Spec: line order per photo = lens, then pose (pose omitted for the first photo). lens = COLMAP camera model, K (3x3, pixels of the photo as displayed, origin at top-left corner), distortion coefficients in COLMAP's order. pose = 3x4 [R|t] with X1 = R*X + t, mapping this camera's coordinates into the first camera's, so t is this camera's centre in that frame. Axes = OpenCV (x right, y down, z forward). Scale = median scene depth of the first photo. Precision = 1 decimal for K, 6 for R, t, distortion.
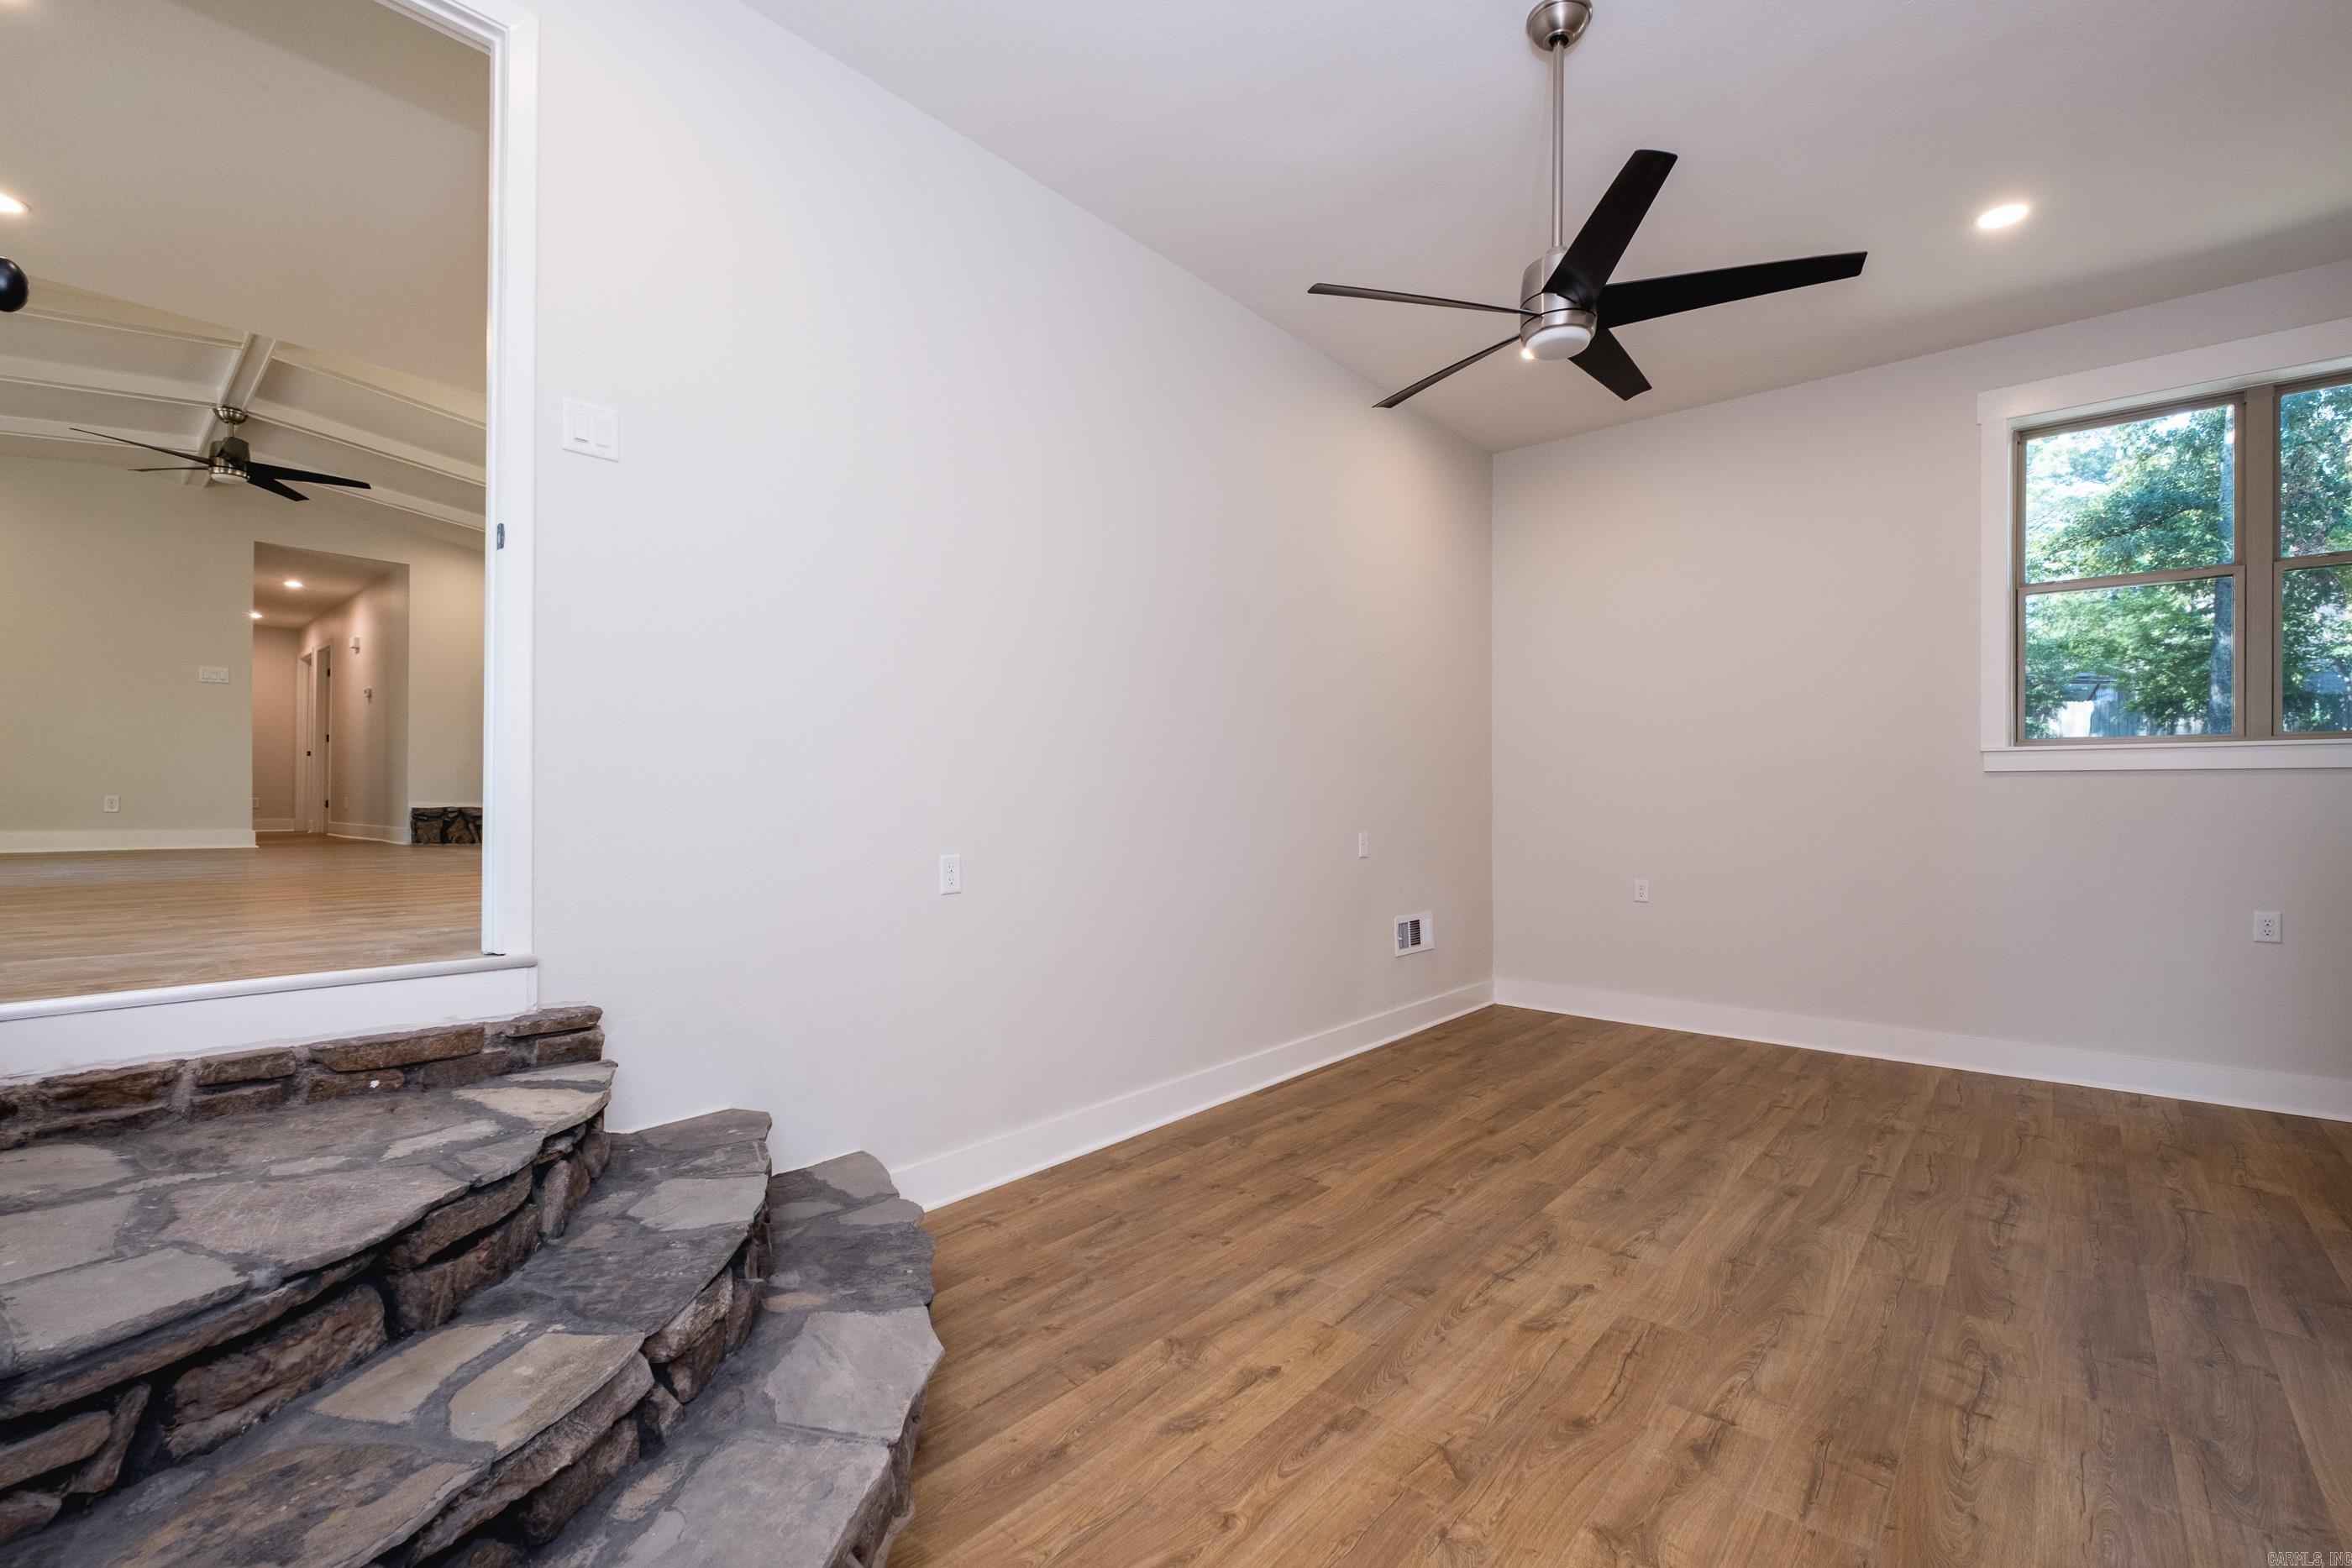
lens RADIAL K [[1023.9, 0, 1176.0], [0, 1023.9, 784.0], [0, 0, 1]] dist [0.001388, -0.003240]
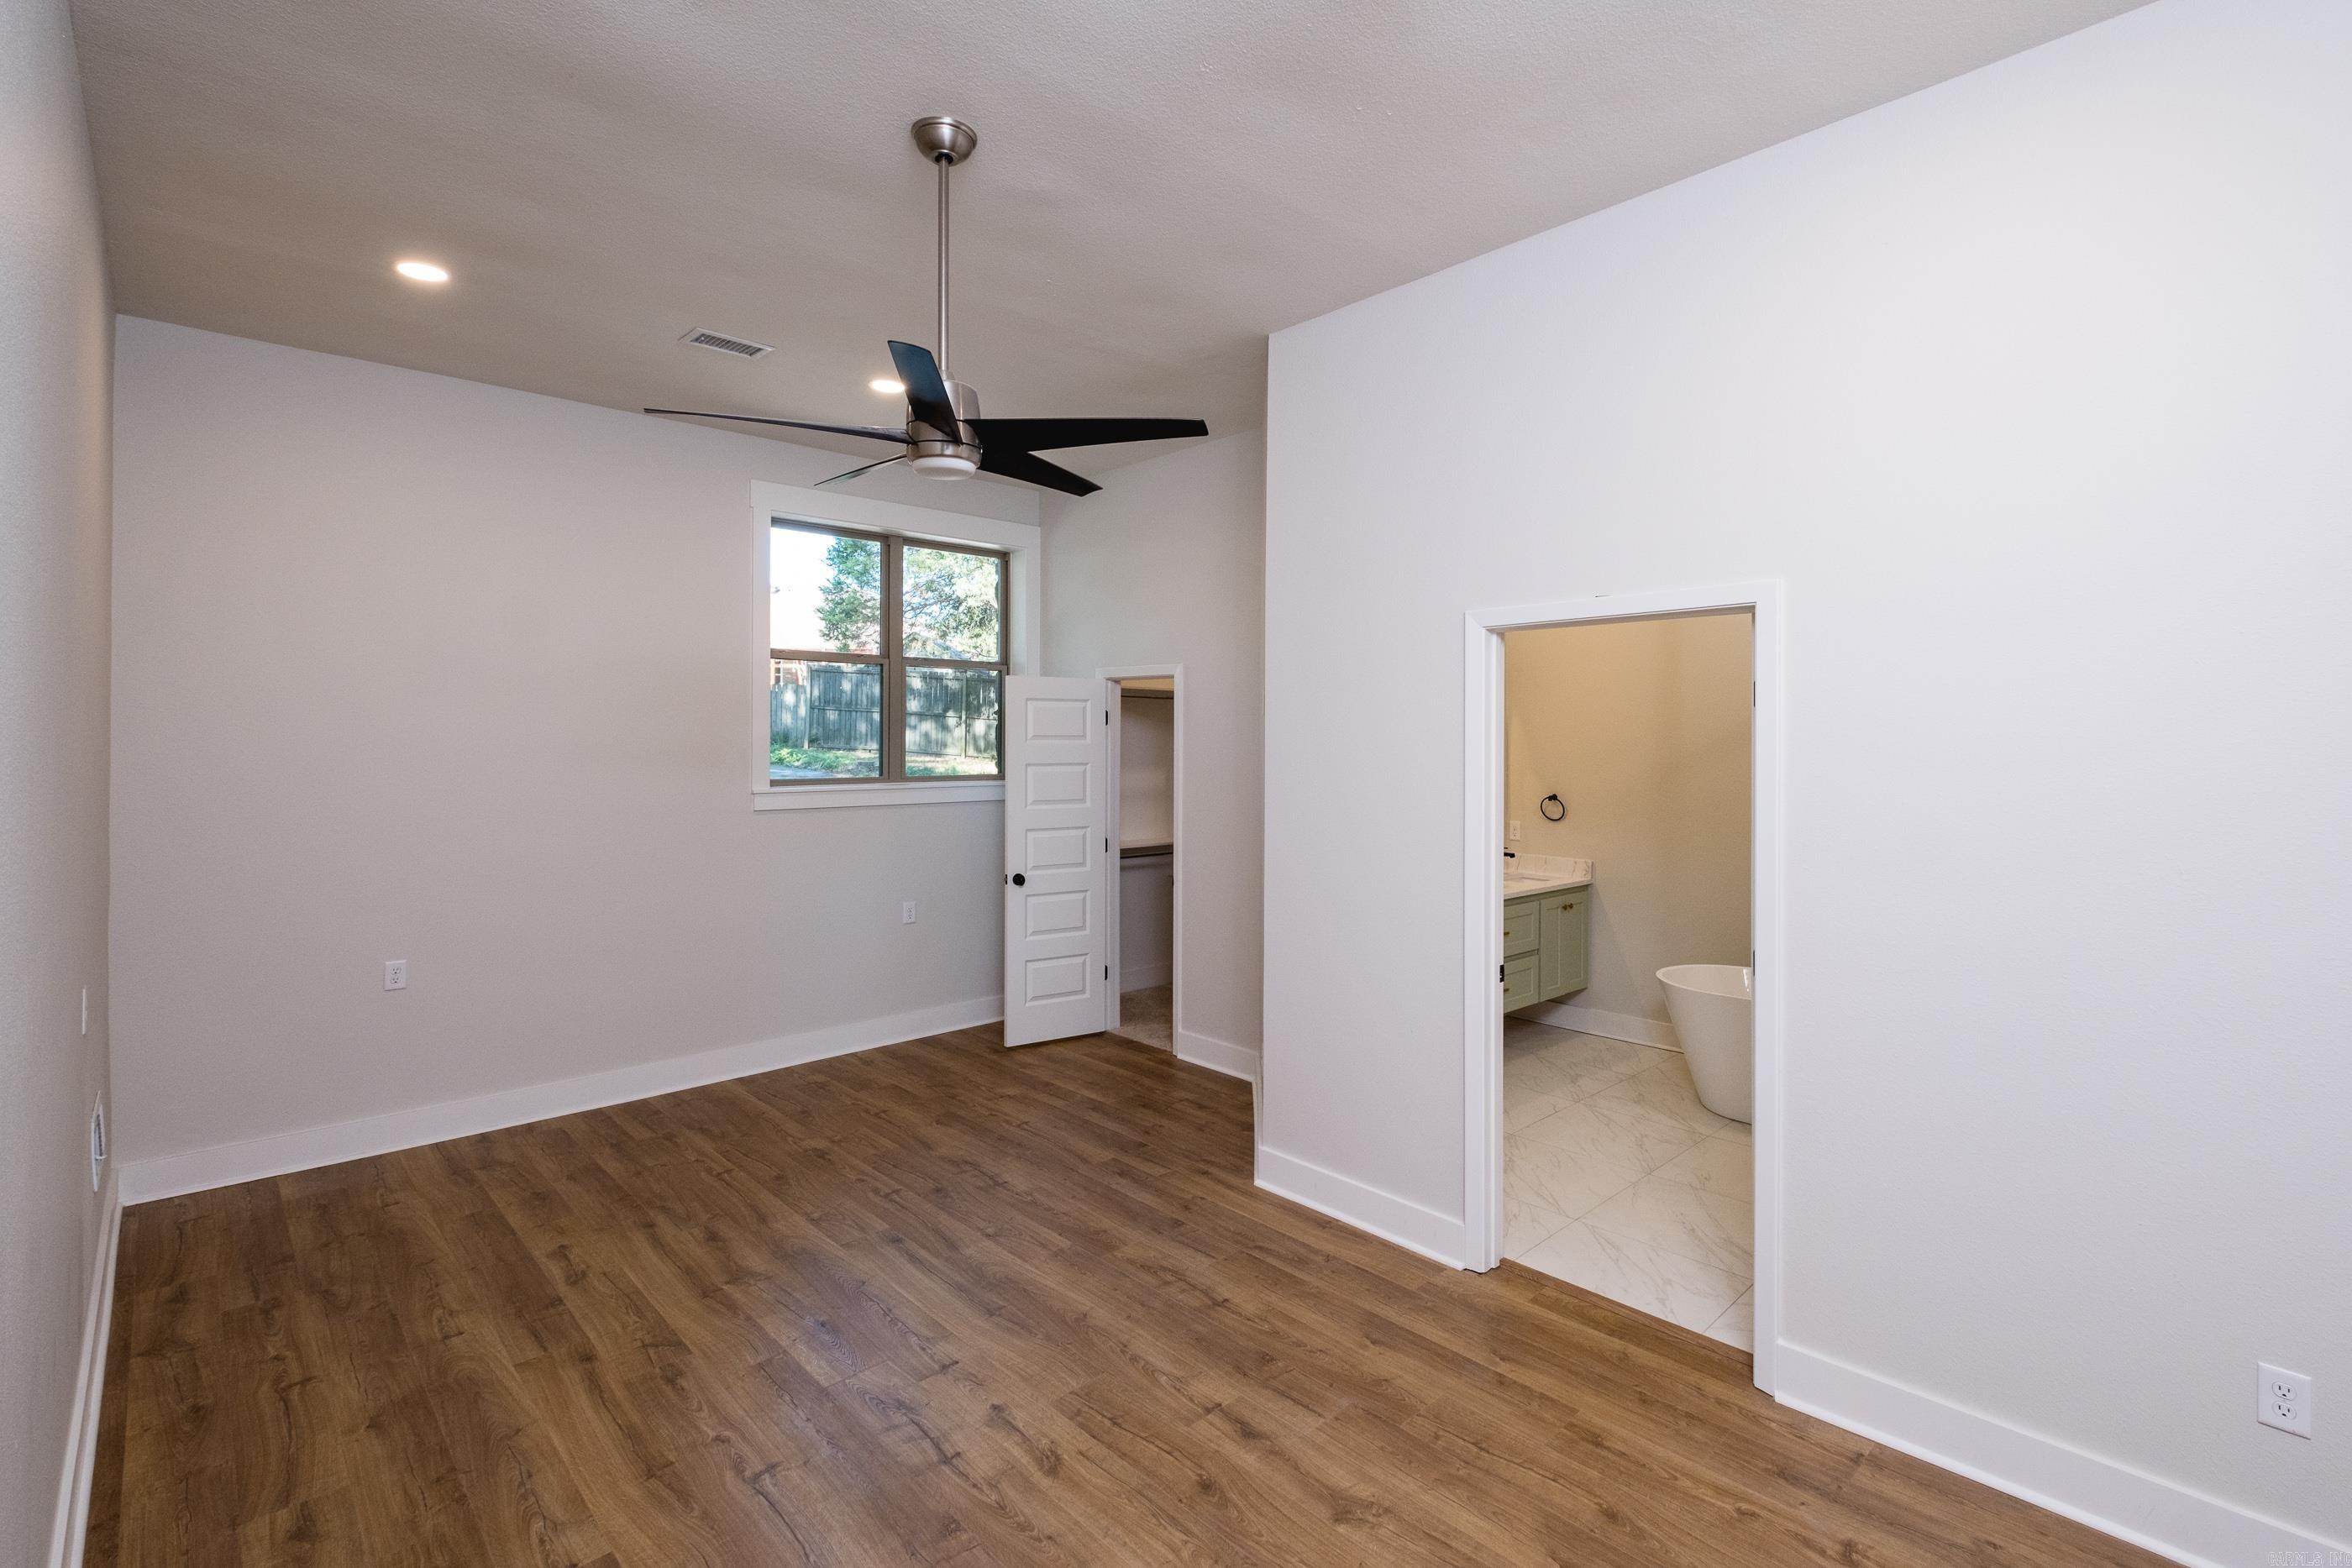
lens RADIAL K [[1072.9, 0, 1206.4], [0, 1072.9, 720.2], [0, 0, 1]] dist [0.010721, -0.007826]
pose [[0.088652, 0.012219, 0.995988, -0.518833], [-0.013942, 0.999842, -0.011026, -0.150490], [-0.995965, -0.012908, 0.088808, 0.542483]]
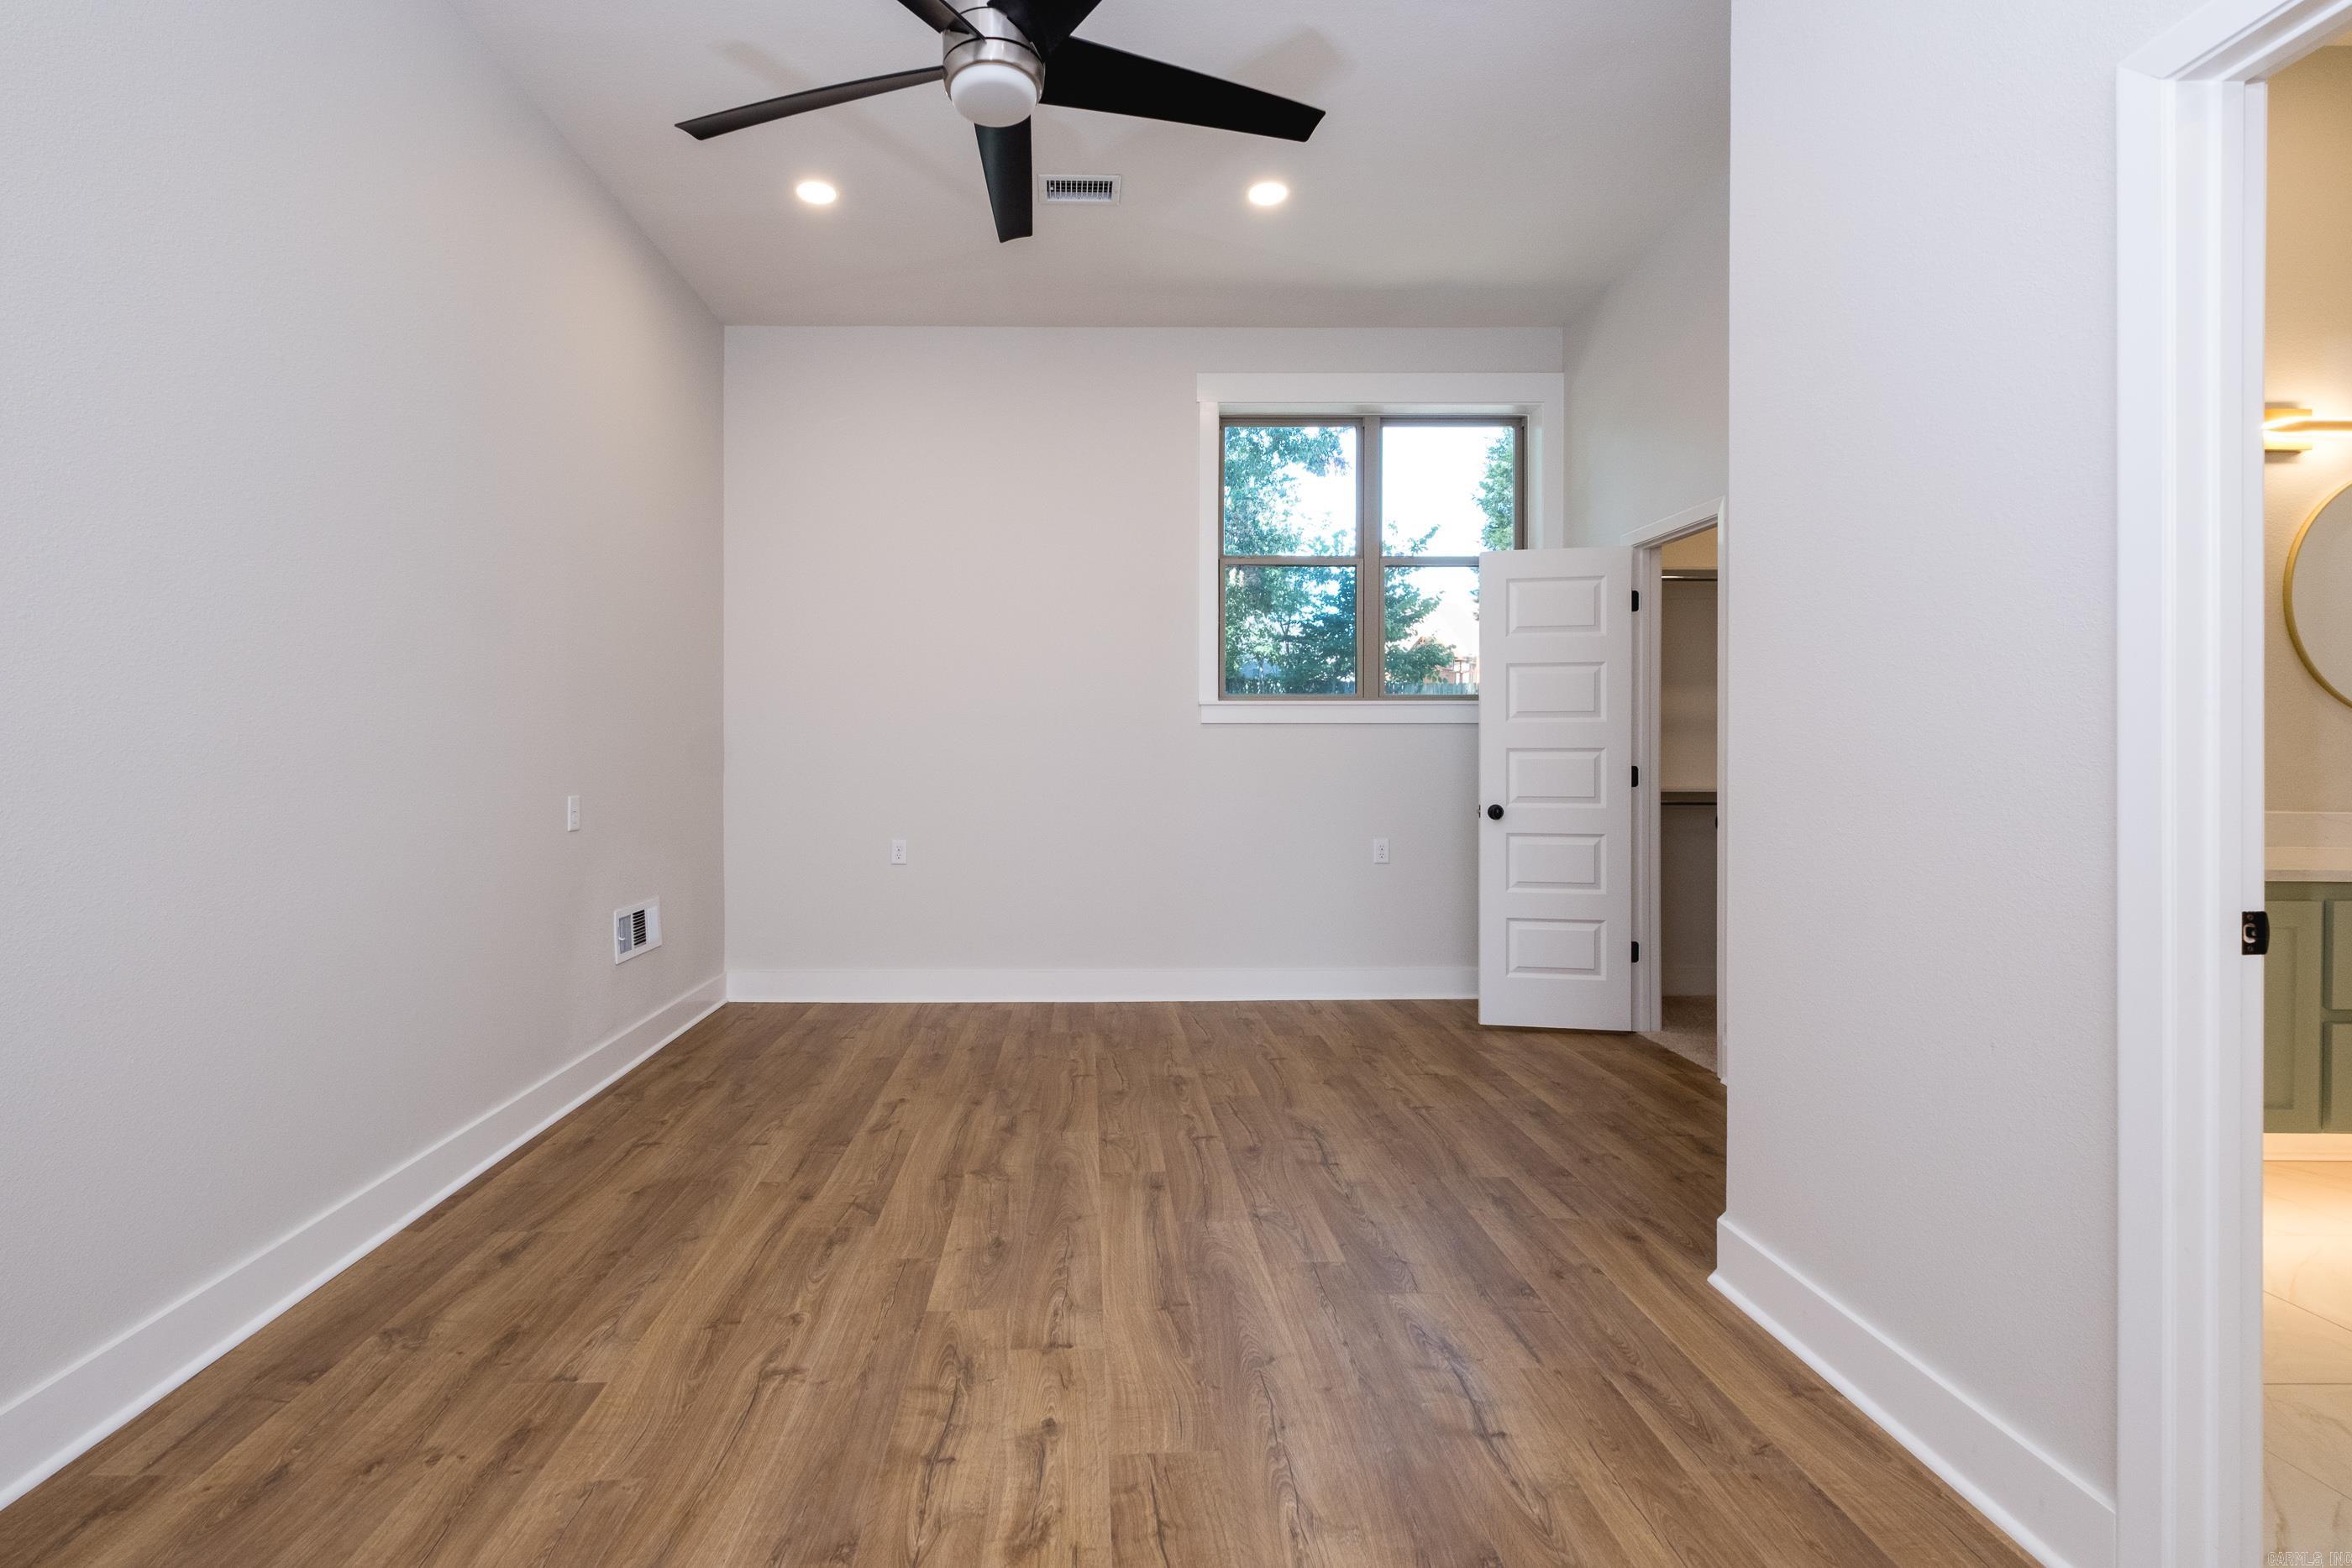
lens RADIAL K [[1051.1, 0, 1101.2], [0, 1051.1, 747.8], [0, 0, 1]] dist [0.019337, -0.012920]
pose [[0.745425, 0.001051, 0.666588, -0.046707], [-0.005734, 0.999972, 0.004835, 0.013051], [-0.666564, -0.007426, 0.745410, 0.334096]]
